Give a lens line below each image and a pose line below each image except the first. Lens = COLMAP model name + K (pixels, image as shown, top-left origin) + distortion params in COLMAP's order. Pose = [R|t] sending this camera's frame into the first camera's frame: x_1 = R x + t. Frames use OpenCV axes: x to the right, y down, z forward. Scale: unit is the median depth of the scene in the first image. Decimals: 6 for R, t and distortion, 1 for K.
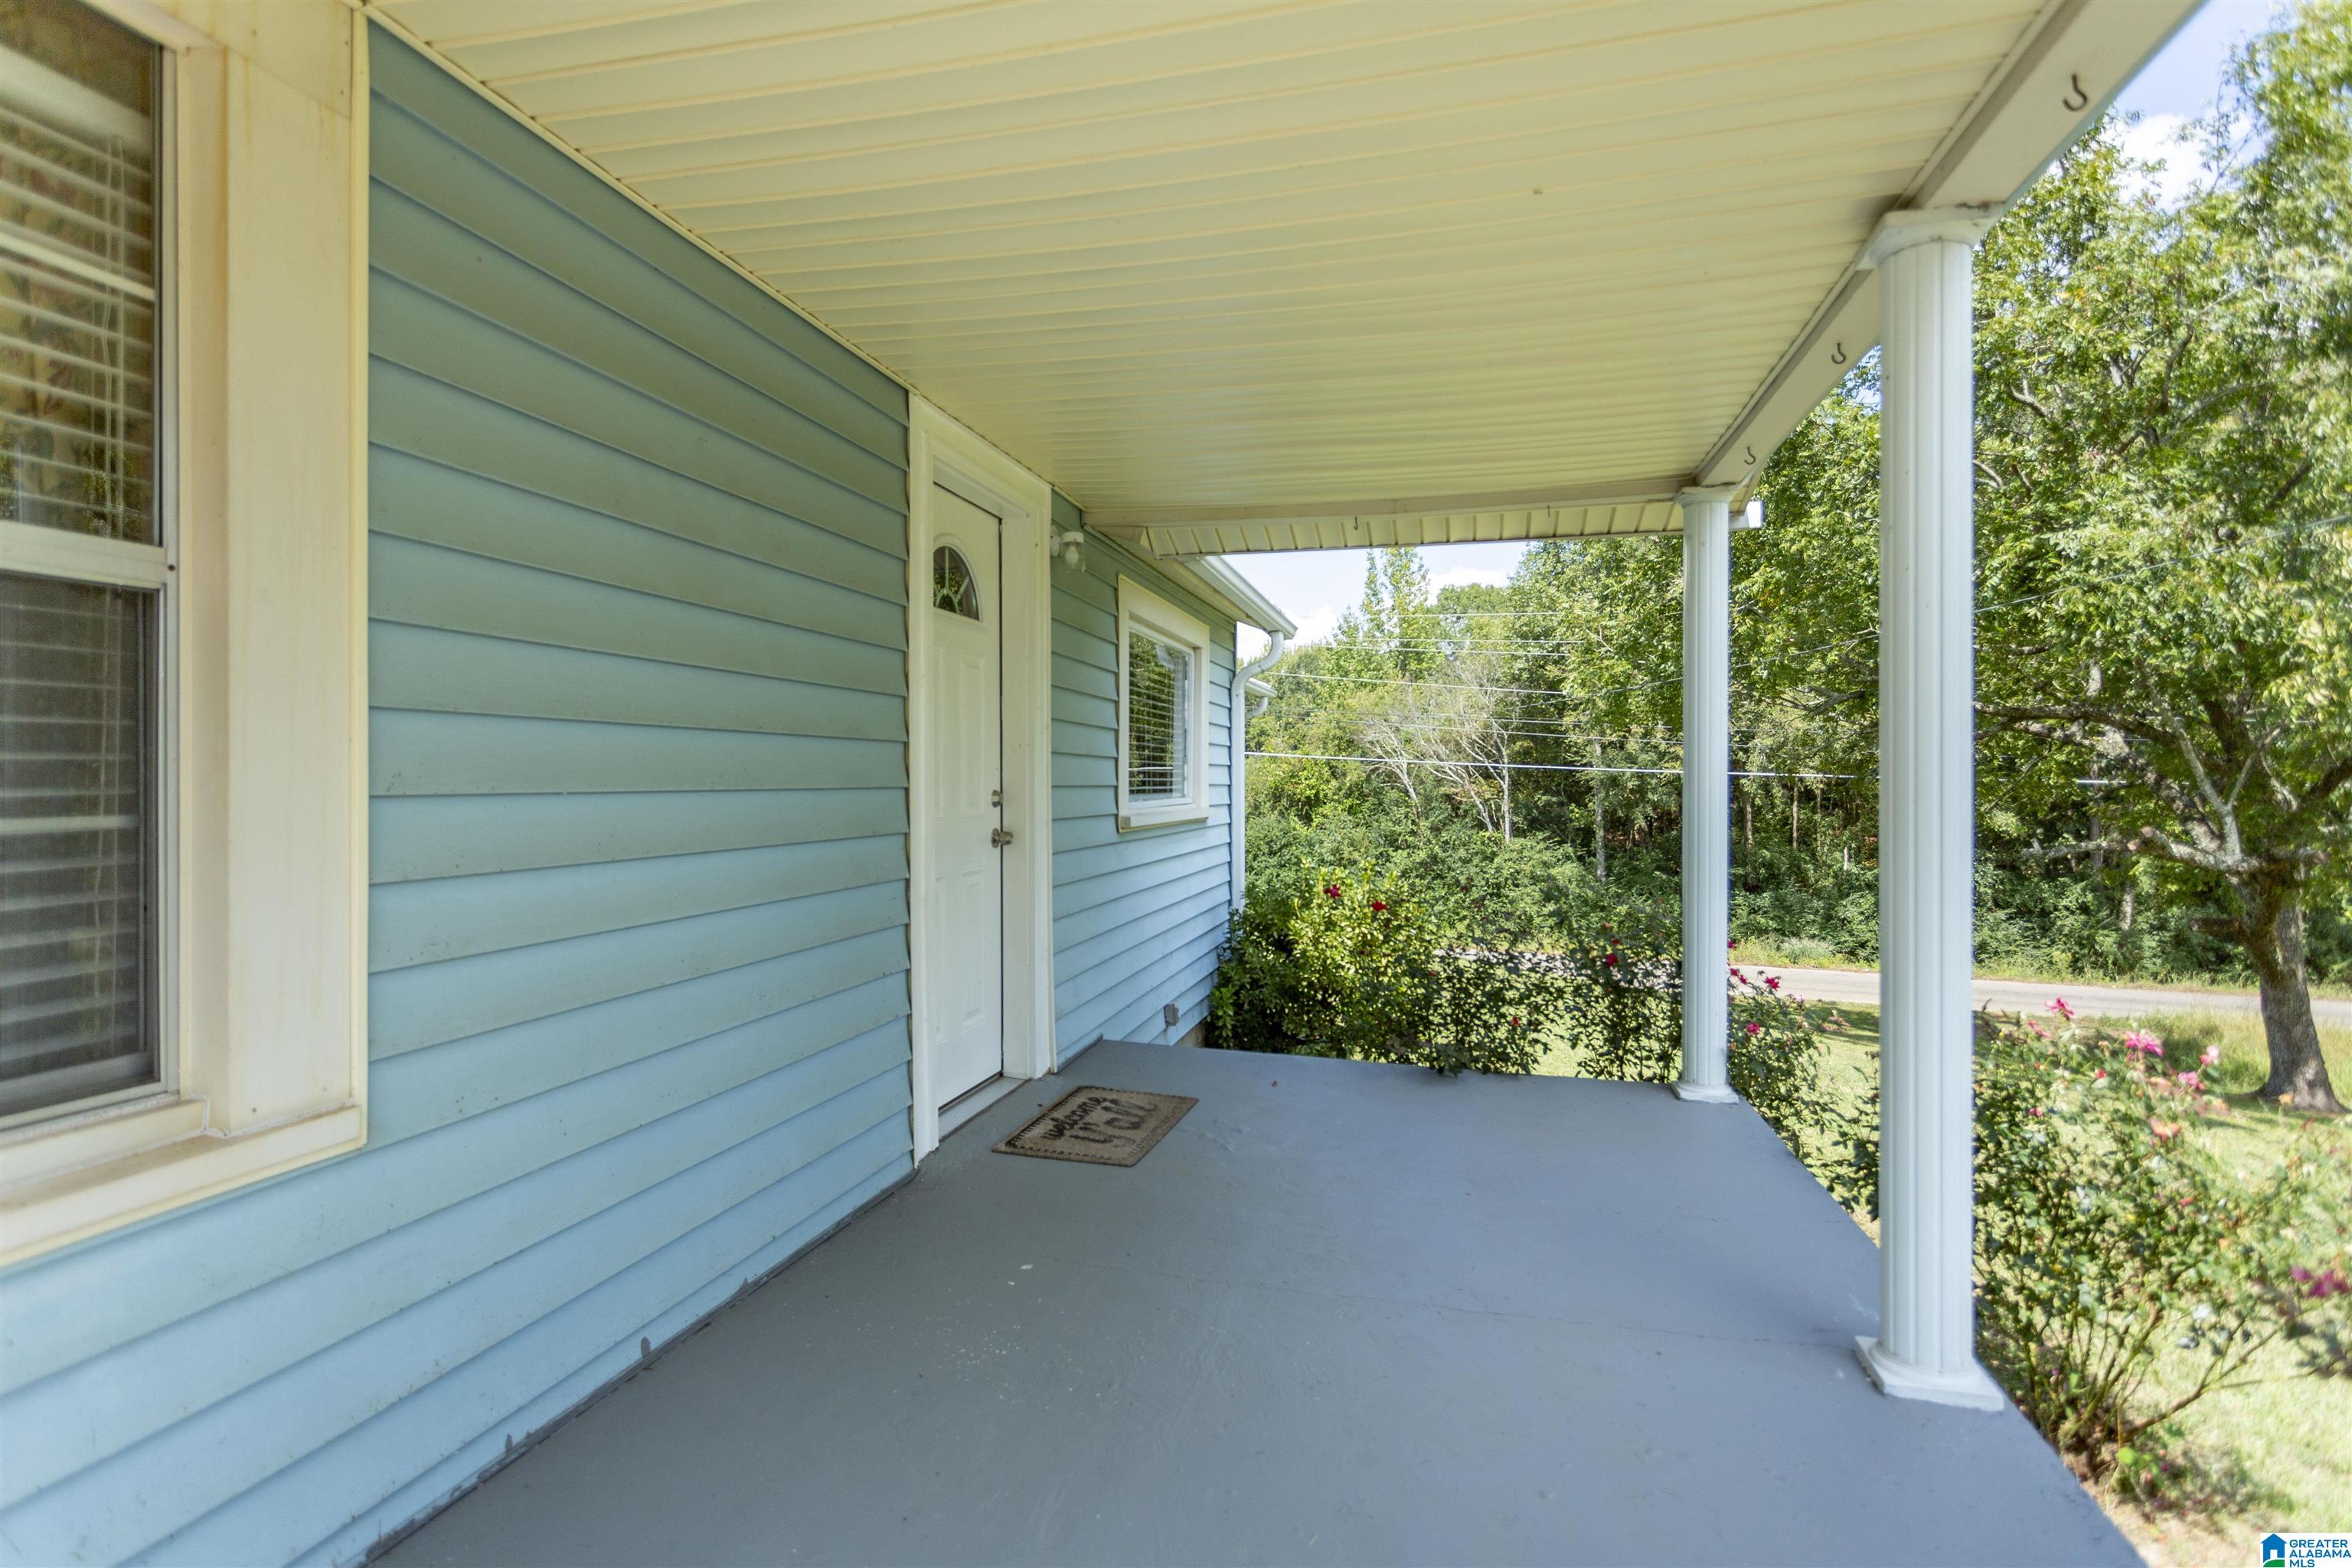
lens RADIAL K [[1203.8, 0, 1168.3], [0, 1203.8, 794.3], [0, 0, 1]] dist [0.000493, 0.001012]
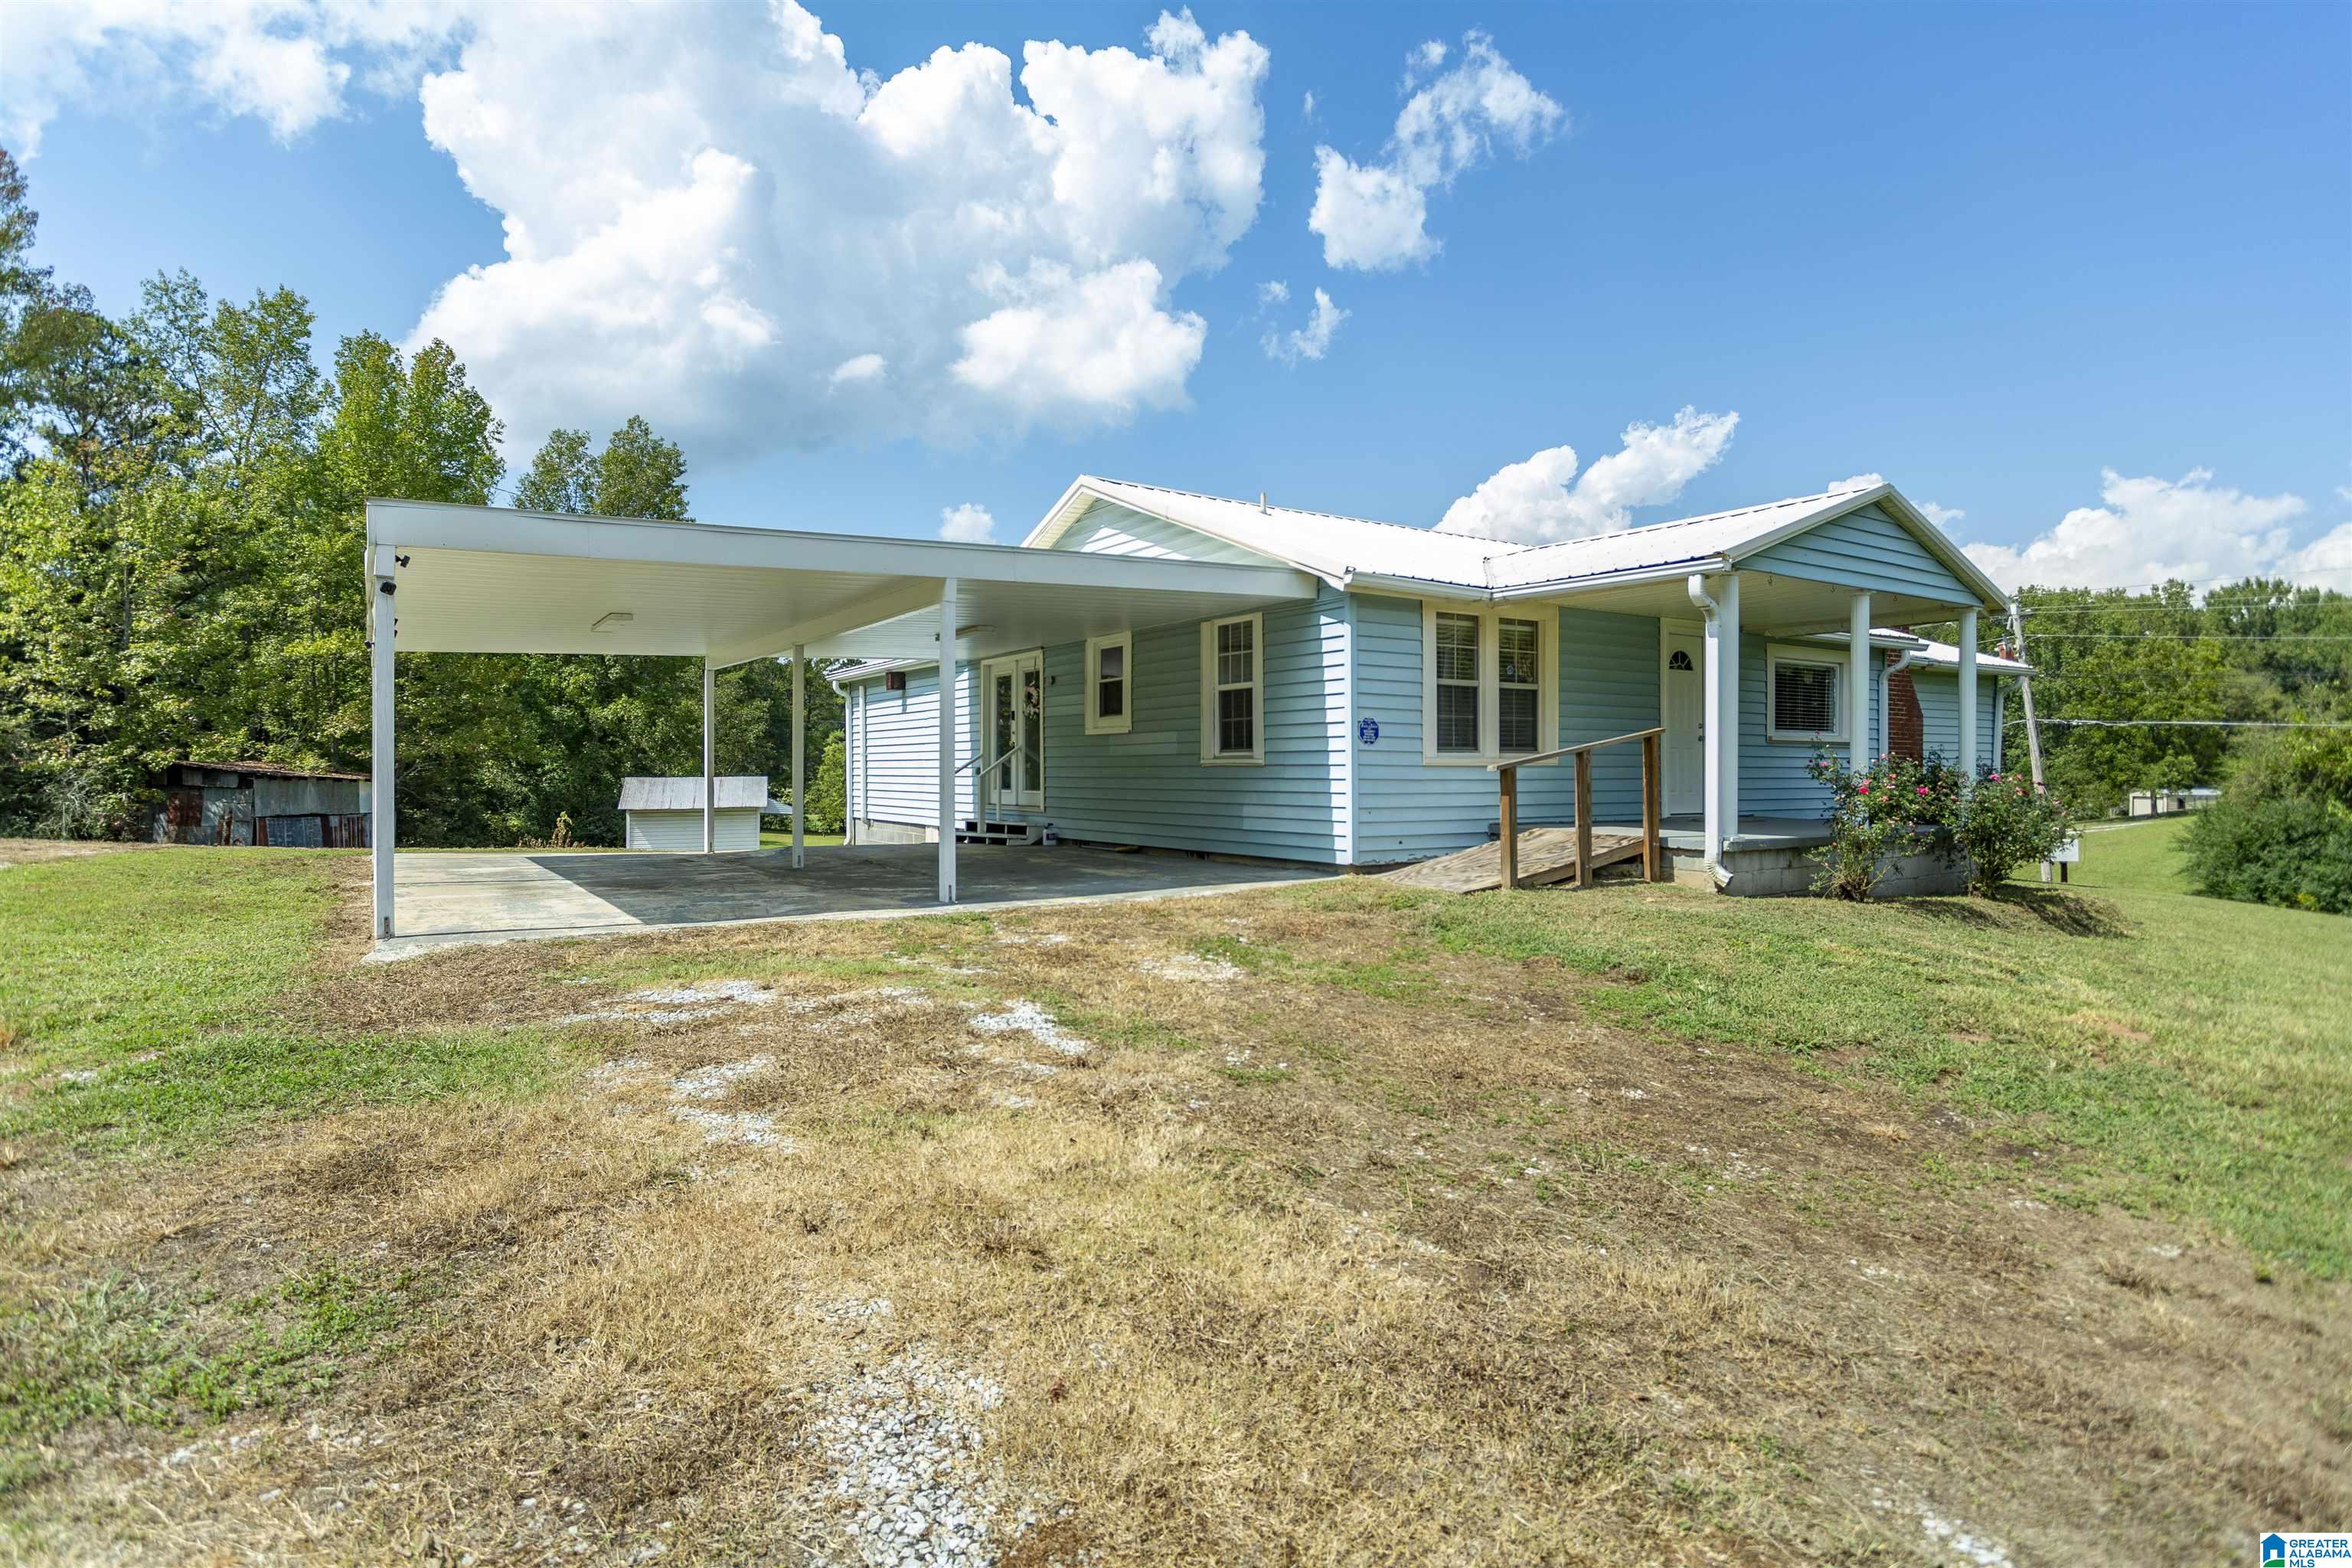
lens RADIAL K [[1198.4, 0, 1166.0], [0, 1198.4, 769.2], [0, 0, 1]] dist [-0.006178, 0.000191]
pose [[0.736437, -0.000435, -0.676506, 0.588845], [-0.007982, 0.999925, -0.009331, 0.097317], [0.676459, 0.012272, 0.736378, -1.396557]]
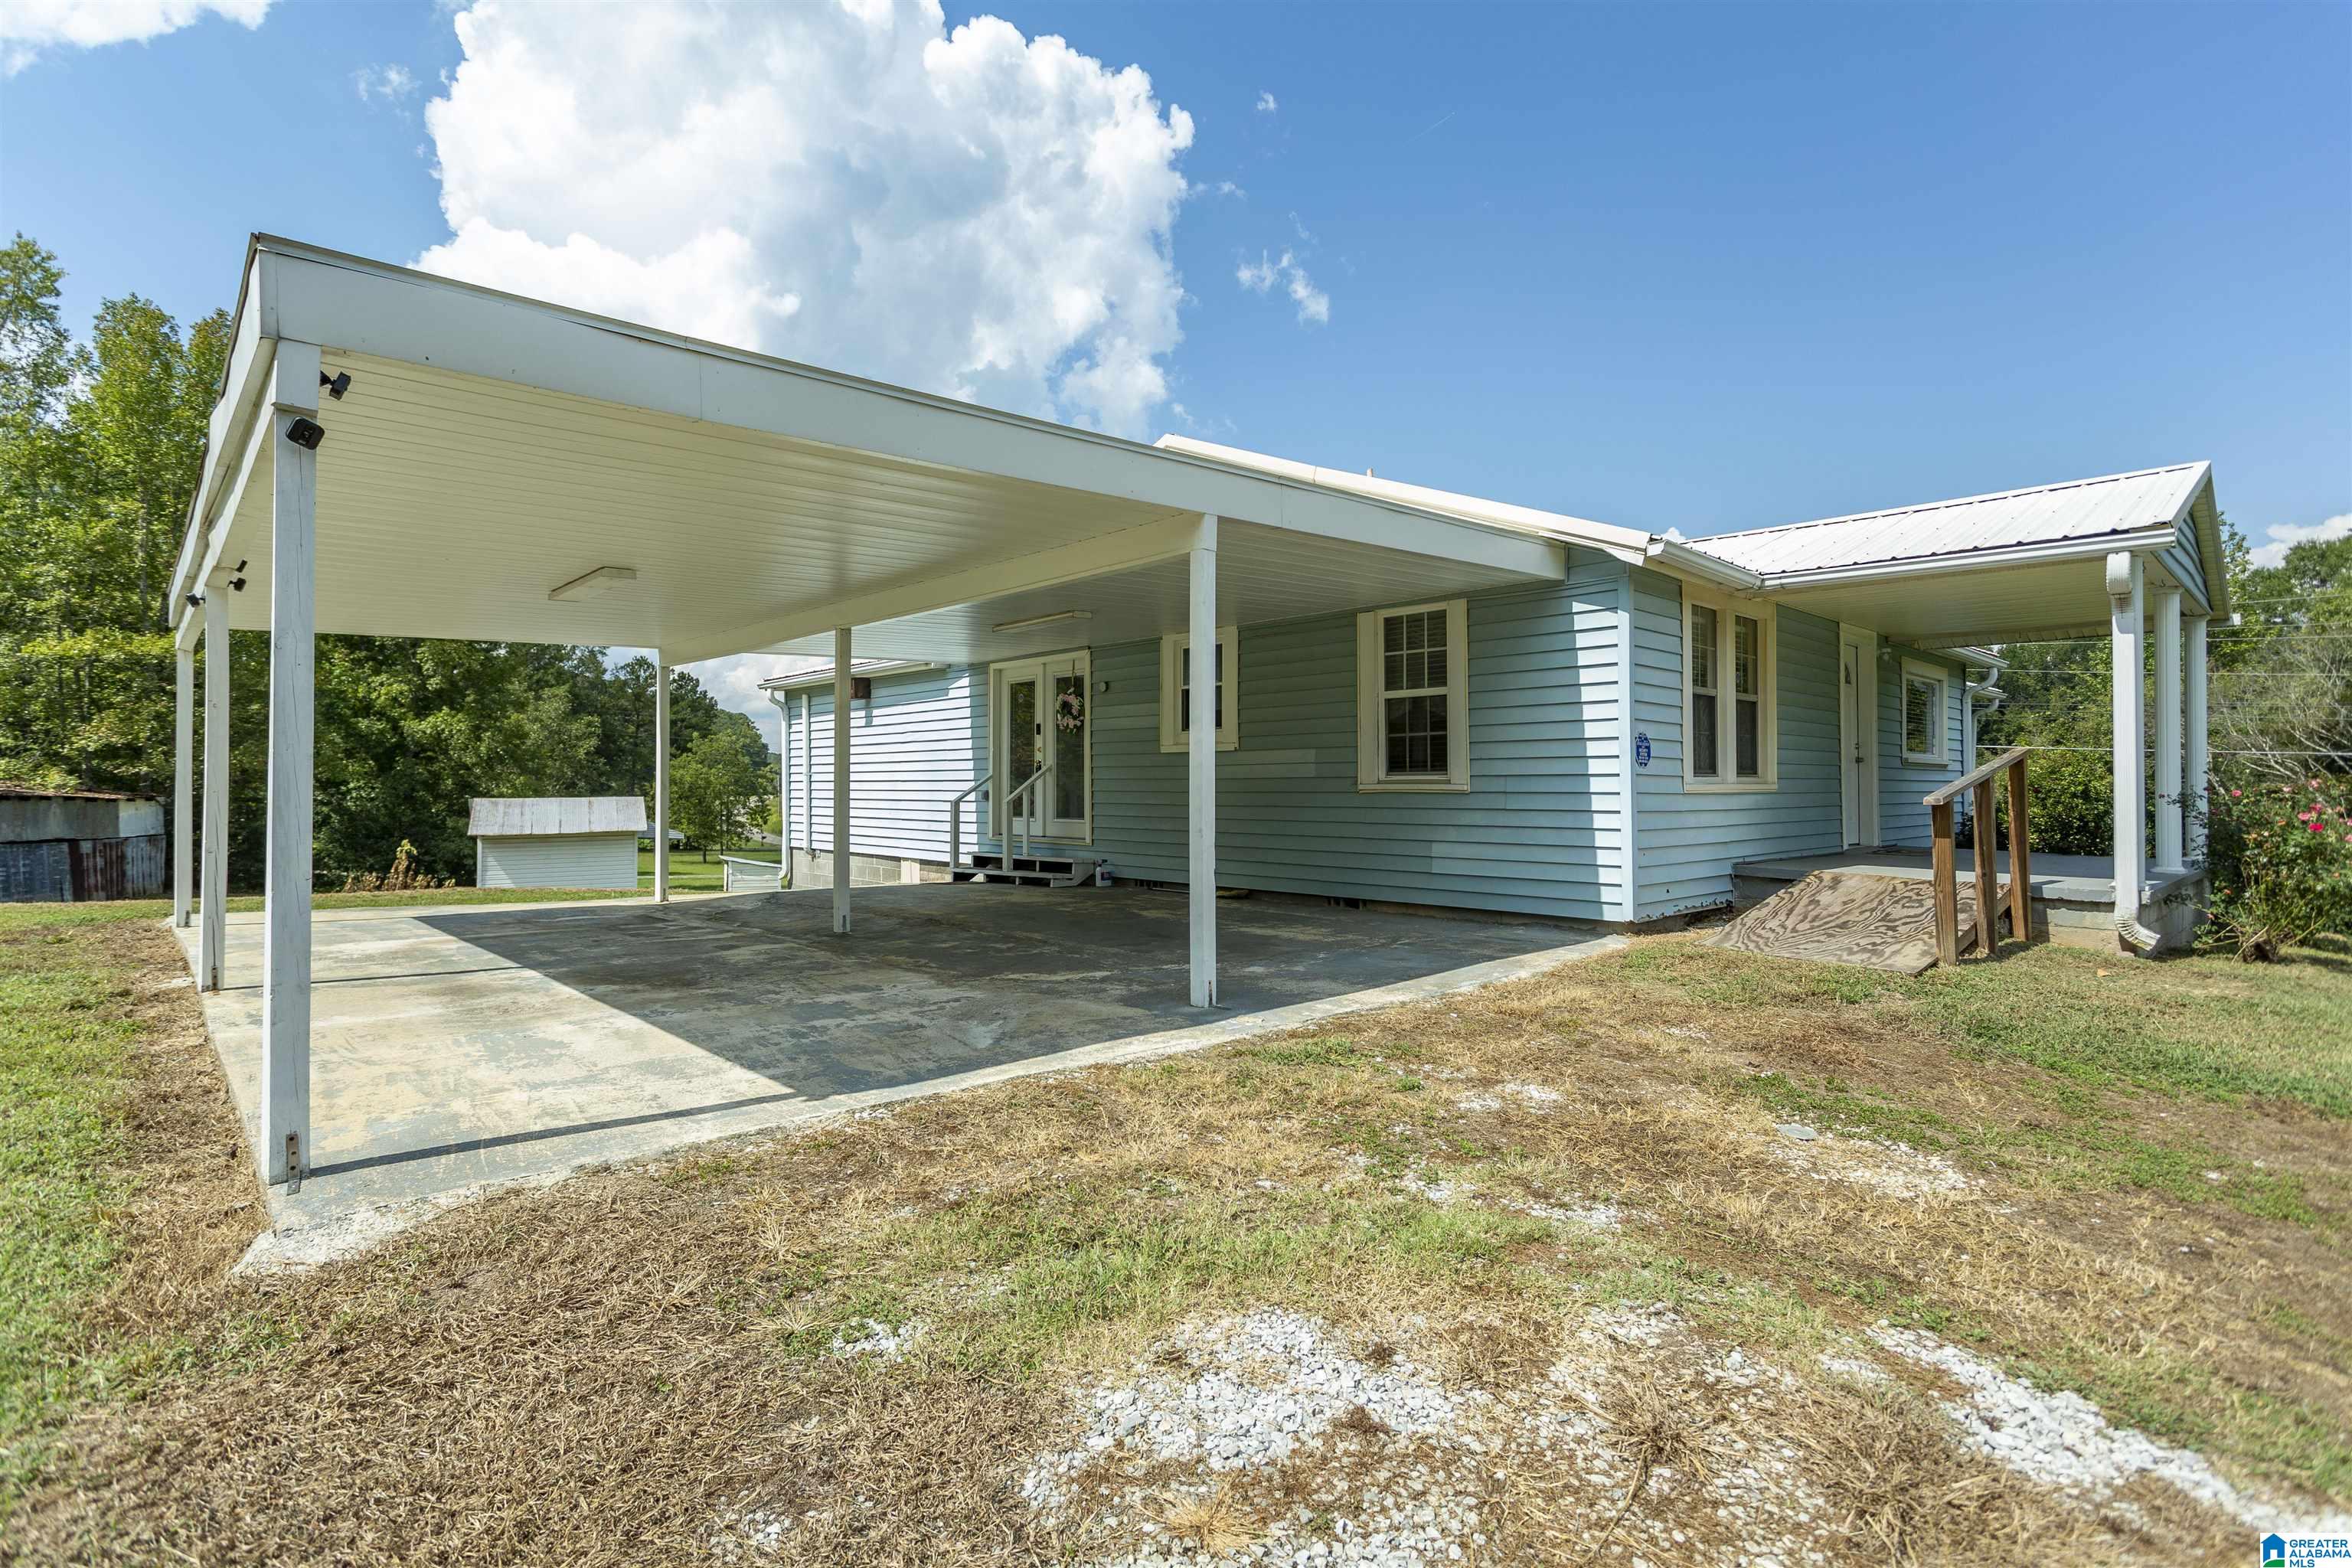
lens RADIAL K [[1110.1, 0, 1168.3], [0, 1110.1, 770.6], [0, 0, 1]] dist [0.002773, -0.000181]
pose [[0.837972, -0.007605, -0.545660, -0.046302], [-0.006105, 0.999710, -0.023309, 0.081838], [0.545679, 0.022863, 0.837682, -1.280067]]
